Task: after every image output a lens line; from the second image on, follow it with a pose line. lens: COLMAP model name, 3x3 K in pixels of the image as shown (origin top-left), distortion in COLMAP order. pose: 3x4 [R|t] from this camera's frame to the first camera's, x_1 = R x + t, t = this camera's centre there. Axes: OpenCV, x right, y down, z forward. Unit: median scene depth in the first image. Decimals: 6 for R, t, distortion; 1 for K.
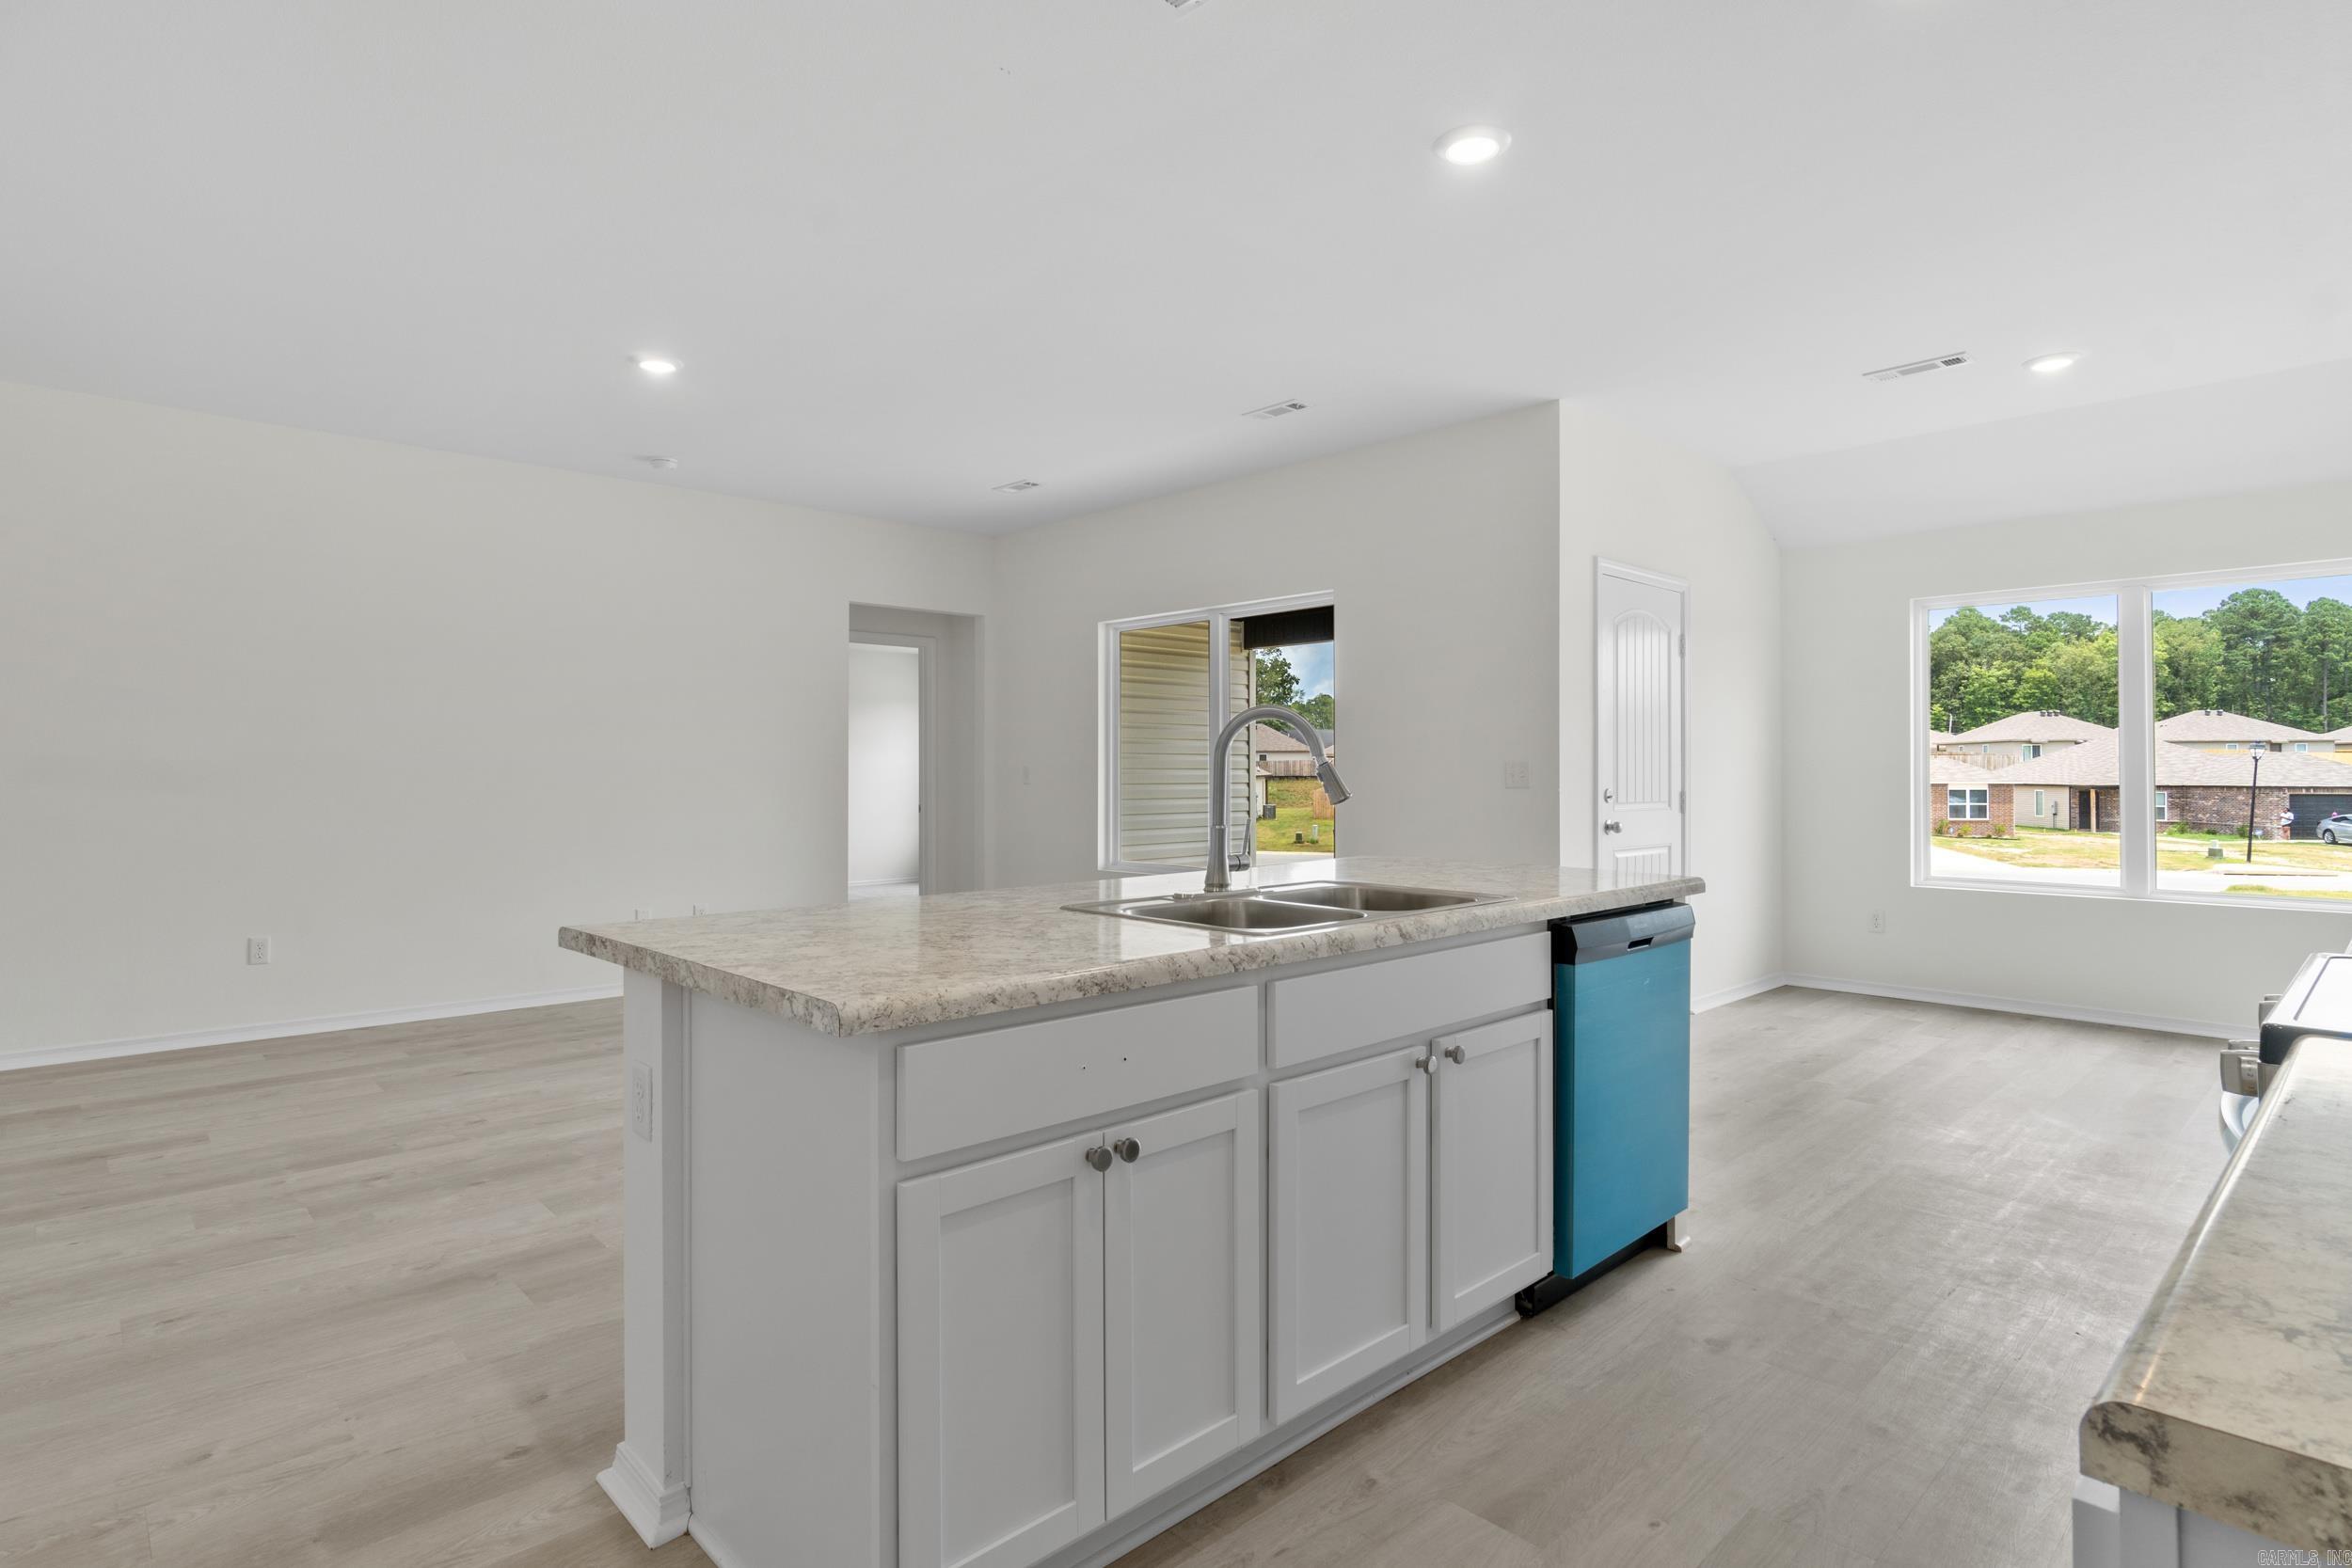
lens RADIAL K [[1195.9, 0, 1145.5], [0, 1195.9, 756.6], [0, 0, 1]] dist [-0.004774, -0.001075]
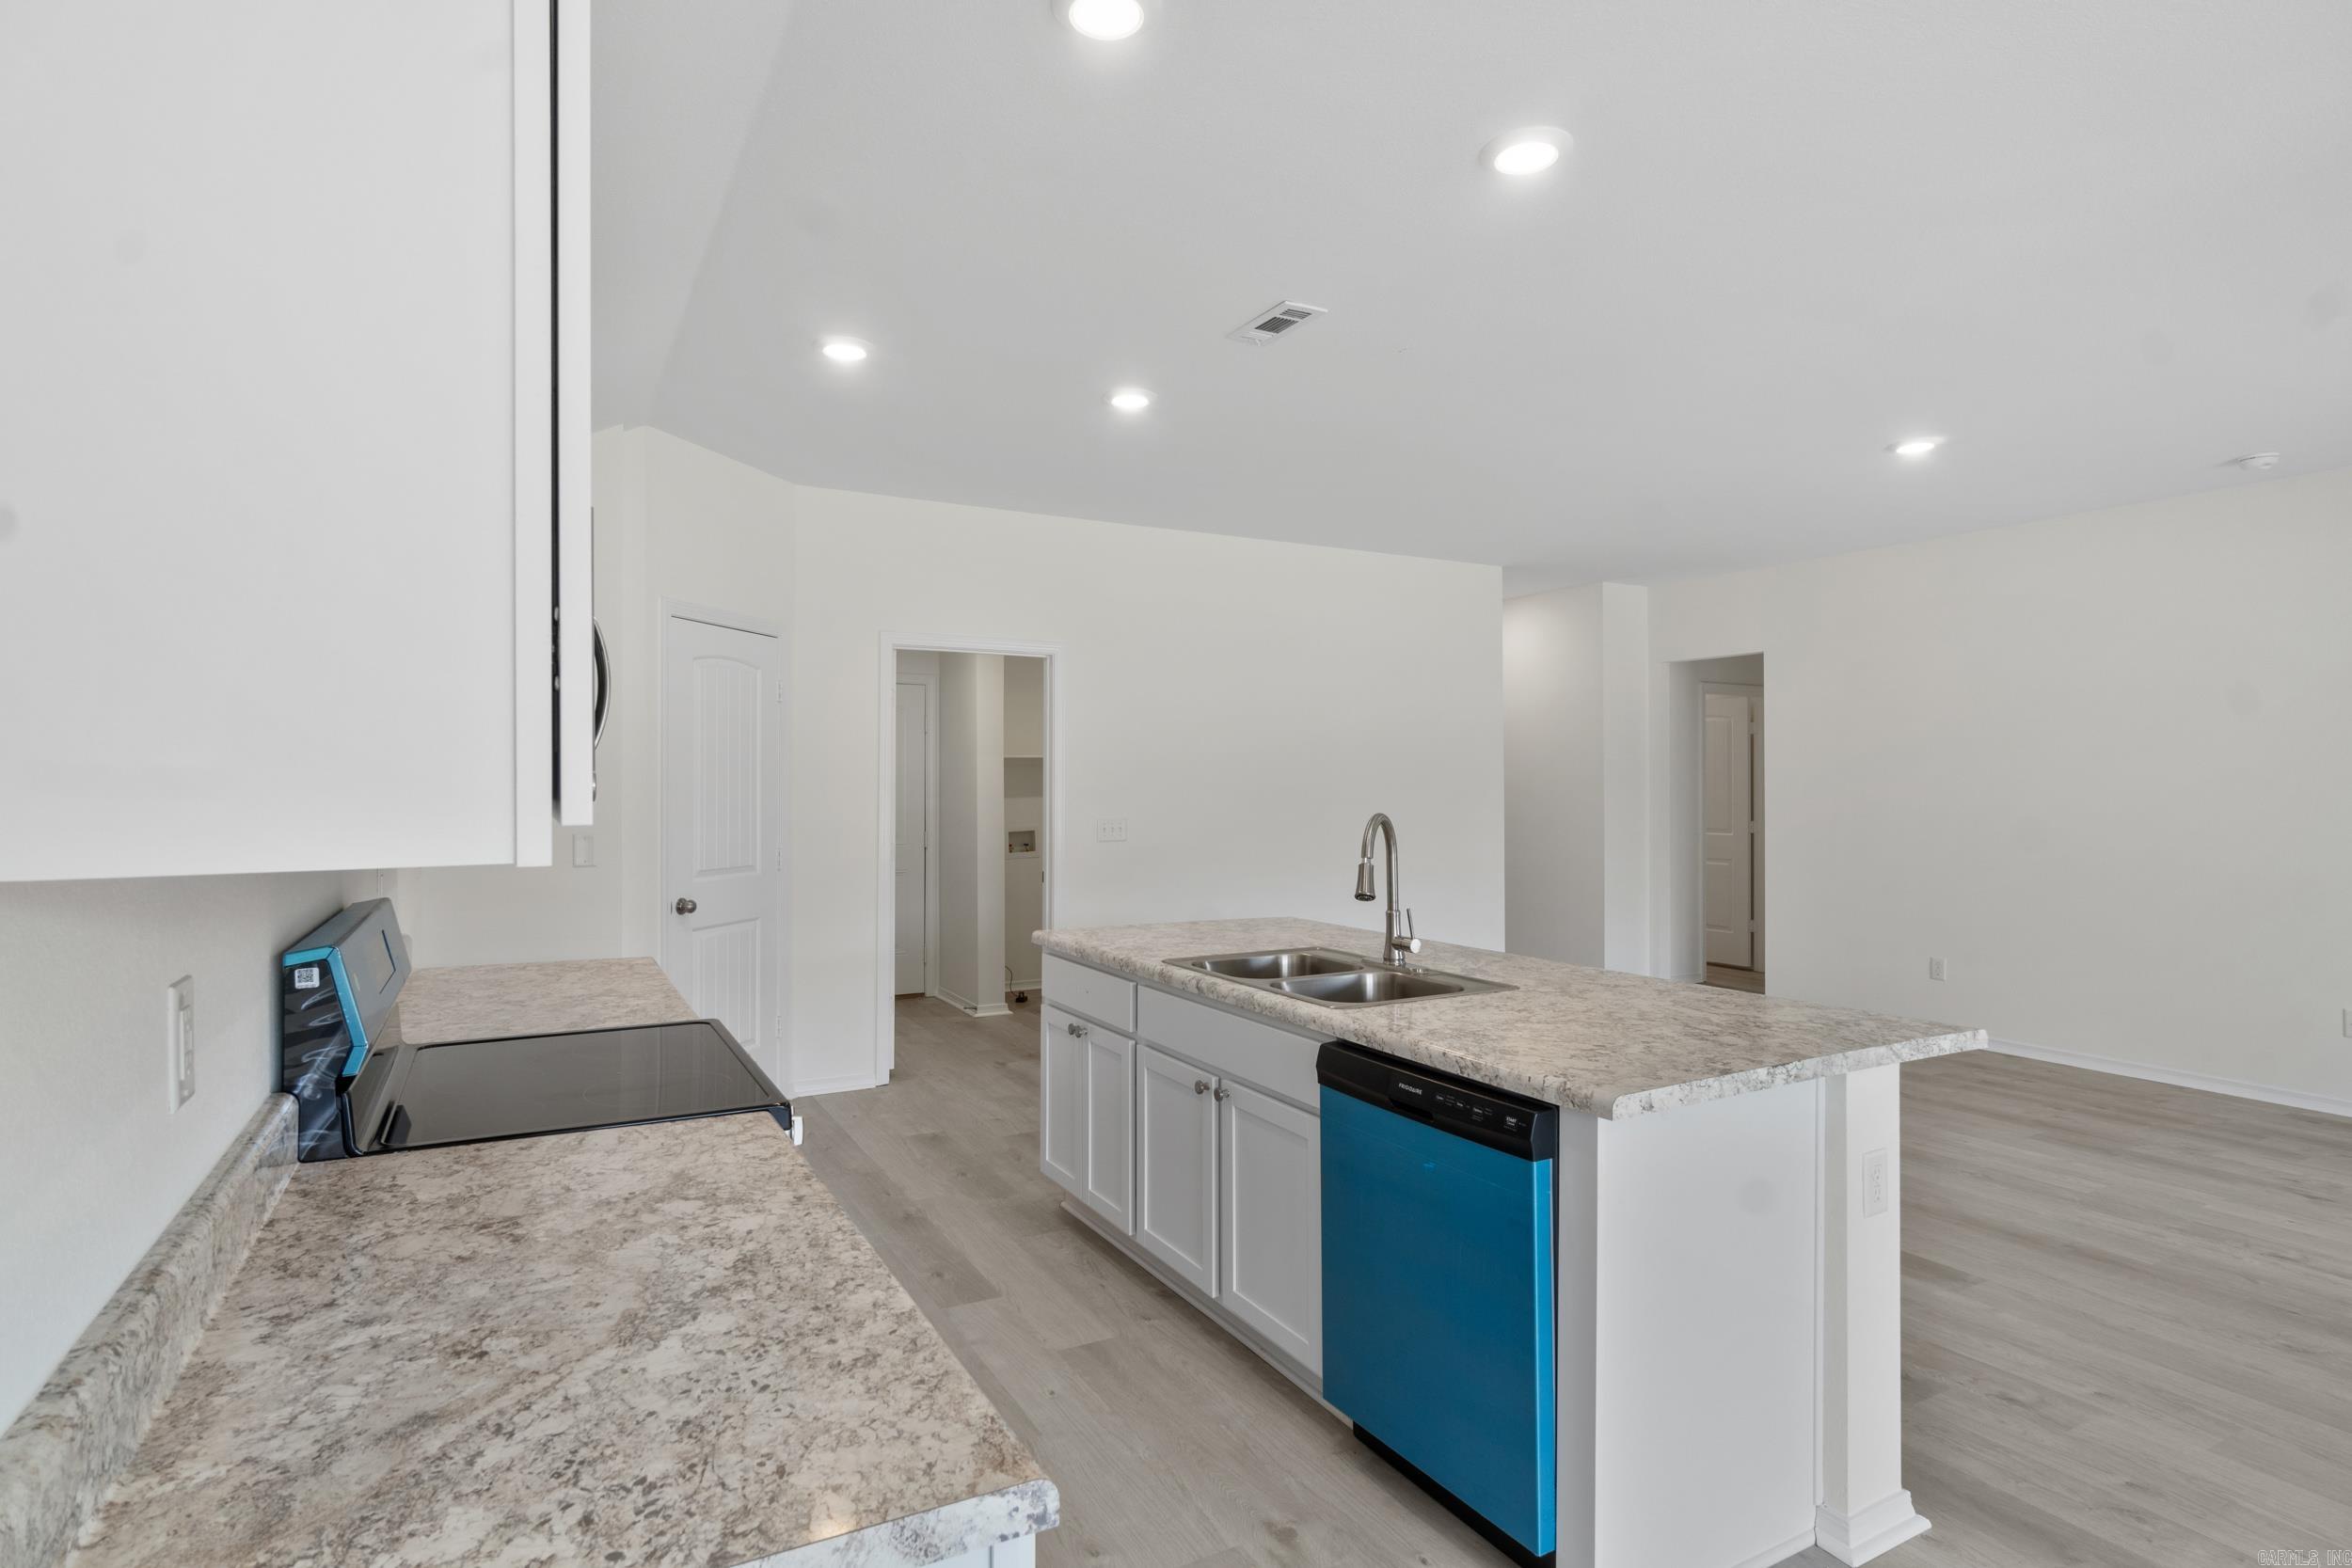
lens RADIAL K [[1199.7, 0, 1167.1], [0, 1199.7, 768.2], [0, 0, 1]] dist [-0.002181, 0.002283]
pose [[-0.242847, -0.009829, -0.970015, 1.045649], [0.012316, 0.999837, -0.013215, -0.059243], [0.969987, -0.015156, -0.242686, 0.860125]]
